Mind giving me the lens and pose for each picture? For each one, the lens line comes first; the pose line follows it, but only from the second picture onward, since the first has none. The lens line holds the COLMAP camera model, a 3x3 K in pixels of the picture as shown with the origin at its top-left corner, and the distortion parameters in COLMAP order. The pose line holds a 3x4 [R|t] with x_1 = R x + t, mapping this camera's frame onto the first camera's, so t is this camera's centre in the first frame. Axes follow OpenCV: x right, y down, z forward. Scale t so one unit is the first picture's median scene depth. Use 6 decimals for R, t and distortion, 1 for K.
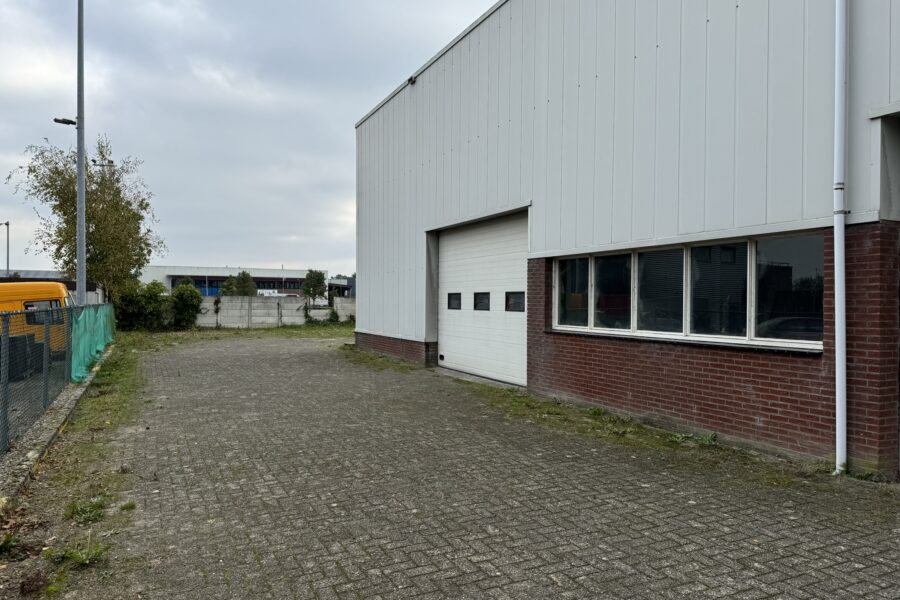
lens RADIAL K [[586.6, 0, 446.9], [0, 586.6, 291.5], [0, 0, 1]] dist [0.007264, -0.040274]
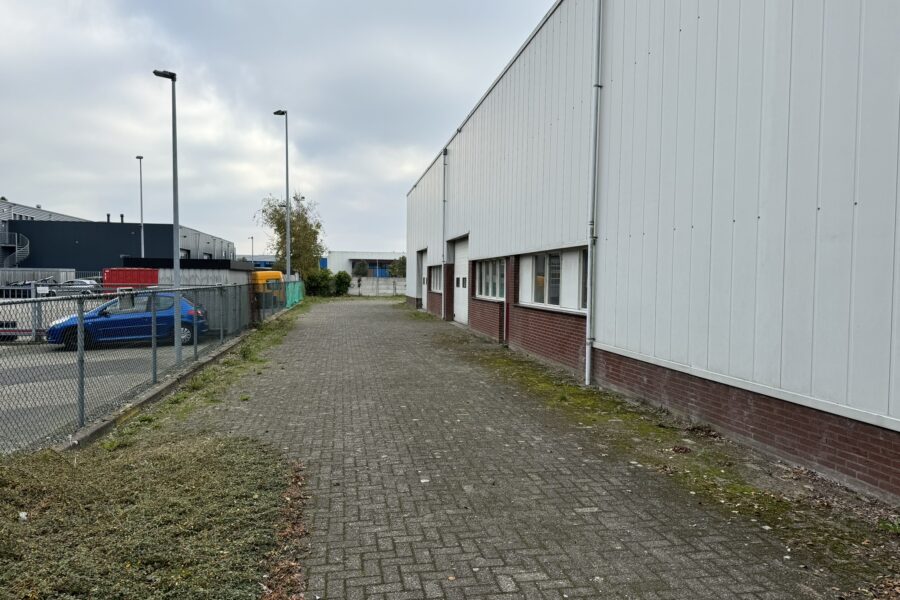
lens RADIAL K [[586.6, 0, 446.9], [0, 586.6, 291.5], [0, 0, 1]] dist [0.007264, -0.040274]
pose [[0.957412, 0.014152, -0.288379, 0.401483], [-0.004185, 0.999373, 0.035150, -0.012714], [0.288696, -0.032446, 0.956871, -0.649968]]
